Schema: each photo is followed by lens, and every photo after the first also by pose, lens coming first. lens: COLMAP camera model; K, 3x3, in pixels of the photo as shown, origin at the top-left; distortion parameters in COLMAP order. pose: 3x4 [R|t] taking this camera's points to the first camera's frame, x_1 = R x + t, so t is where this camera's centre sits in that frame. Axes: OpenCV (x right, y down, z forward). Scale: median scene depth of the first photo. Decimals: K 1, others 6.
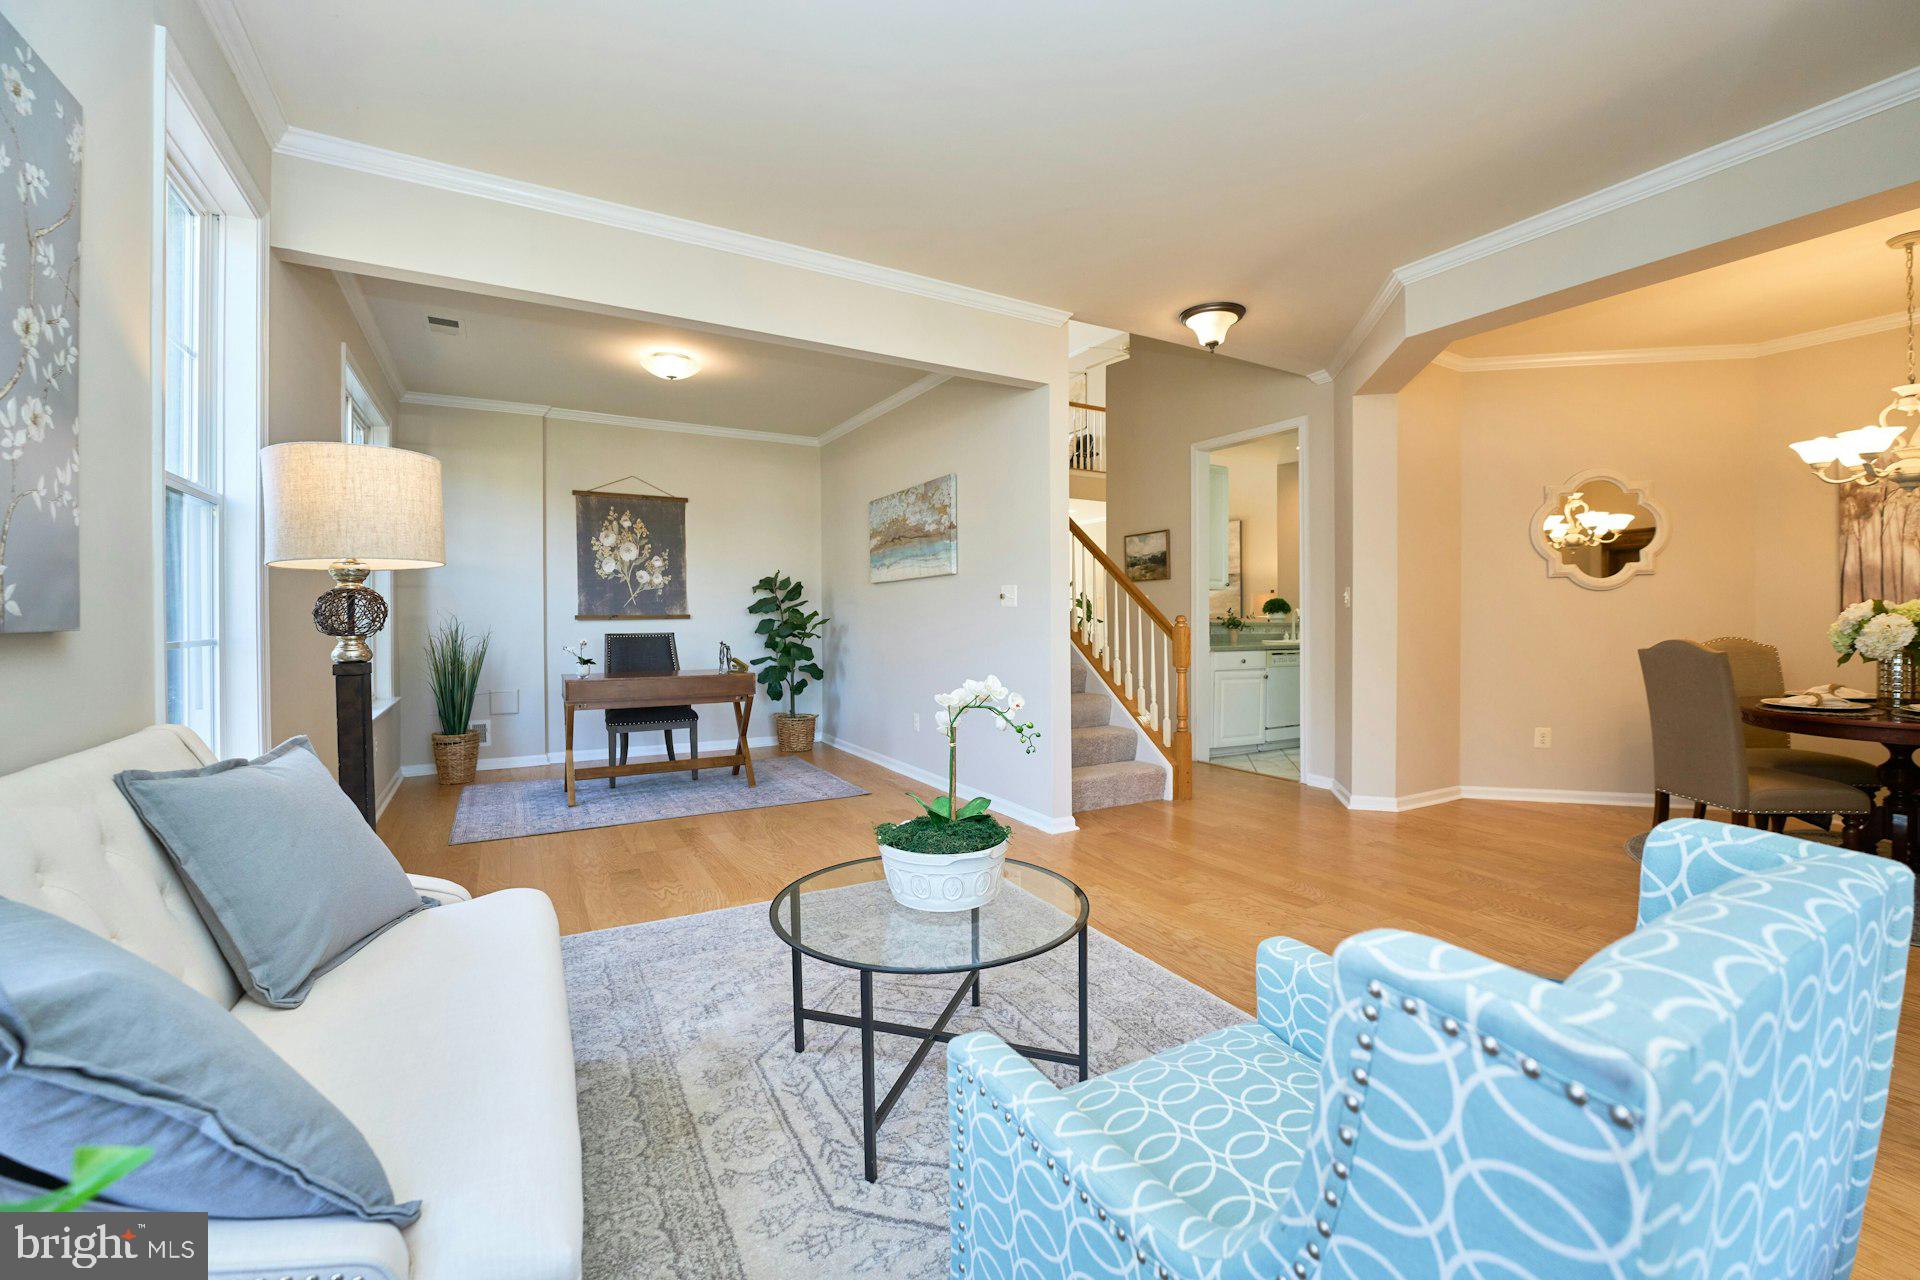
lens RADIAL K [[824.9, 0, 961.9], [0, 824.9, 610.1], [0, 0, 1]] dist [-0.002837, -0.000265]
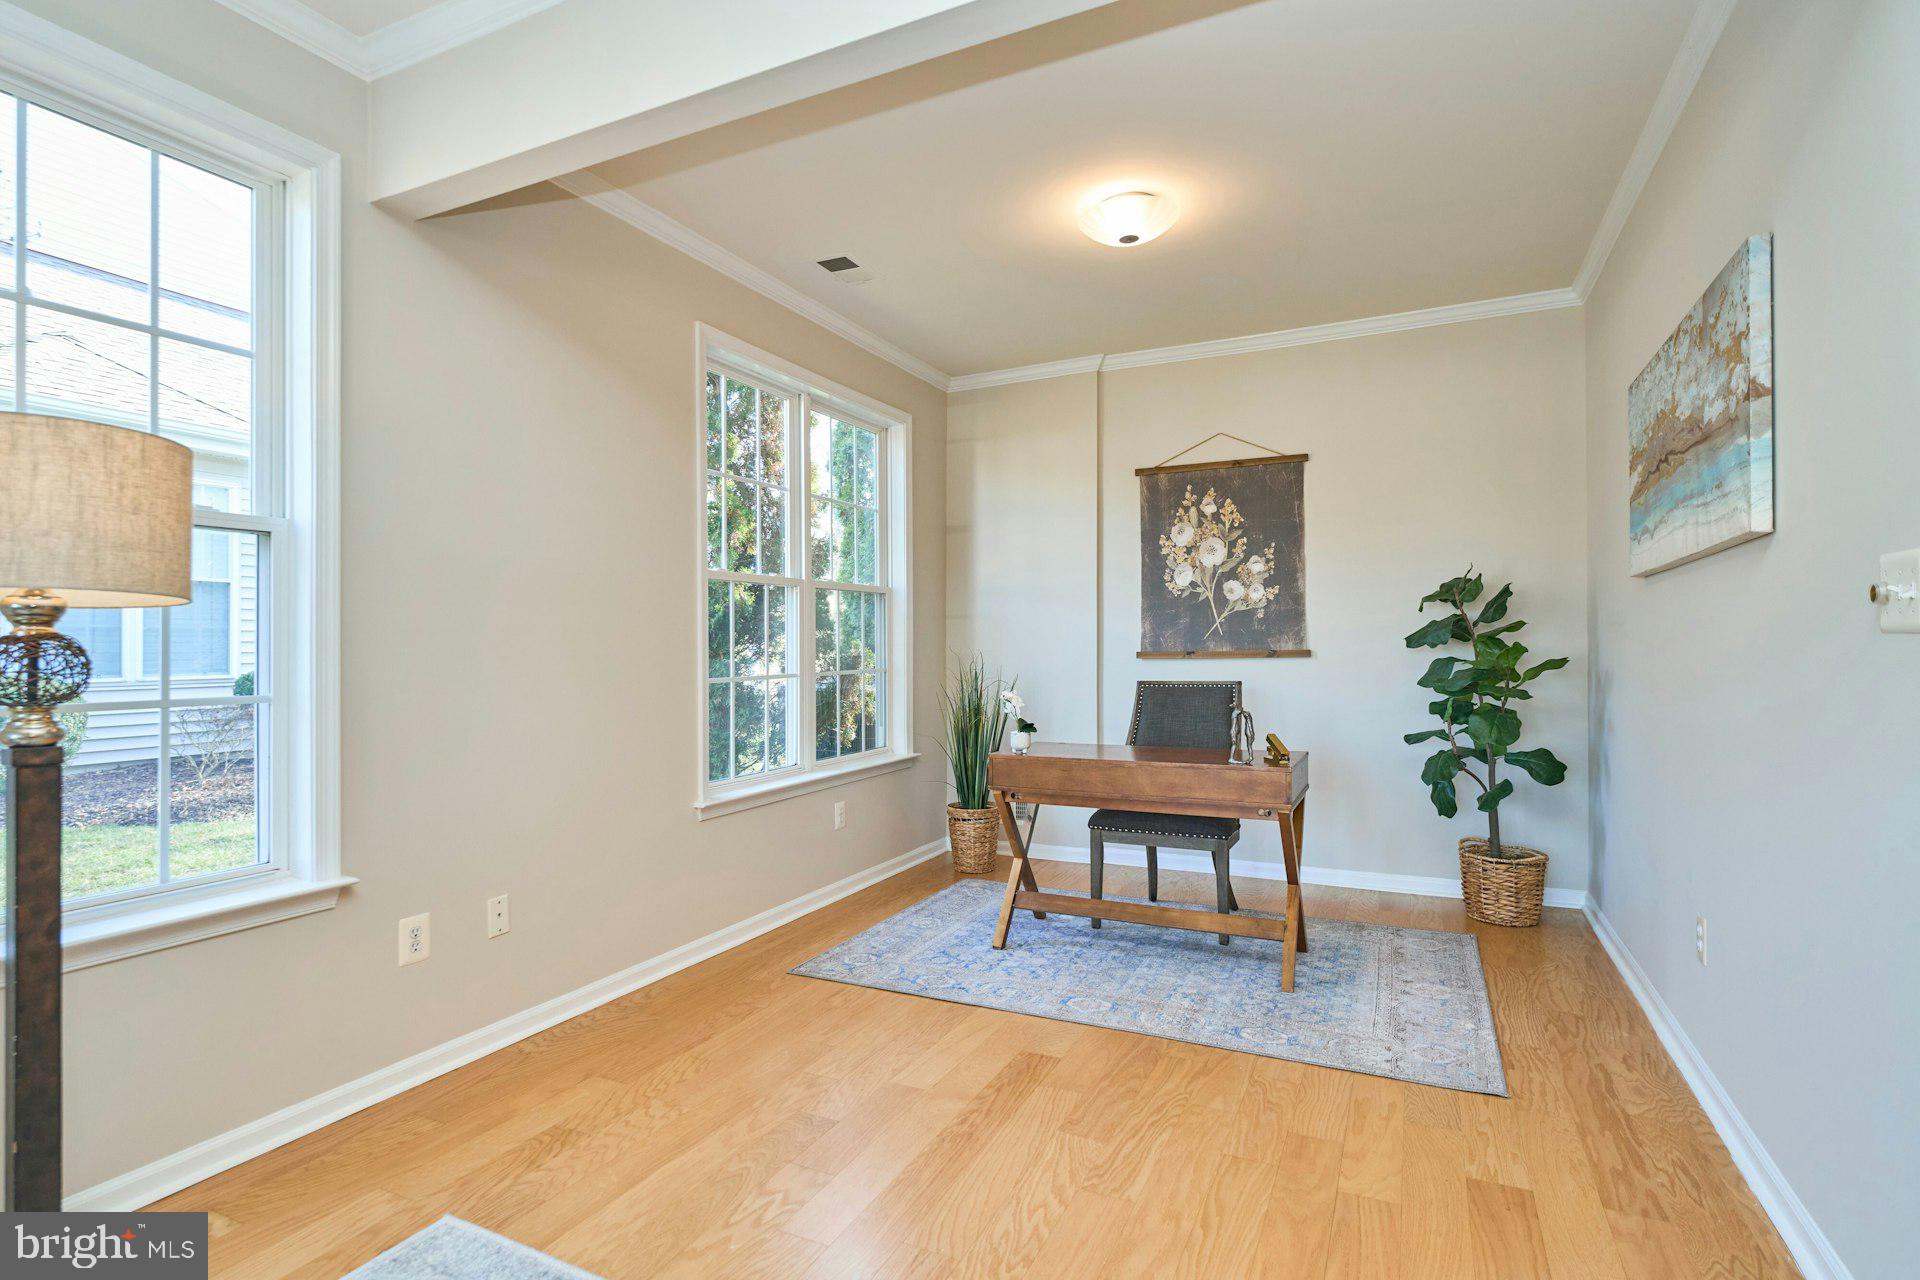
lens RADIAL K [[963.6, 0, 960.0], [0, 963.6, 640.0], [0, 0, 1]] dist [0.000064, 0.000290]
pose [[0.541702, -0.009500, -0.840517, 0.118493], [0.013583, 0.999904, -0.002548, -0.003372], [0.840461, -0.010037, 0.541779, 0.431788]]
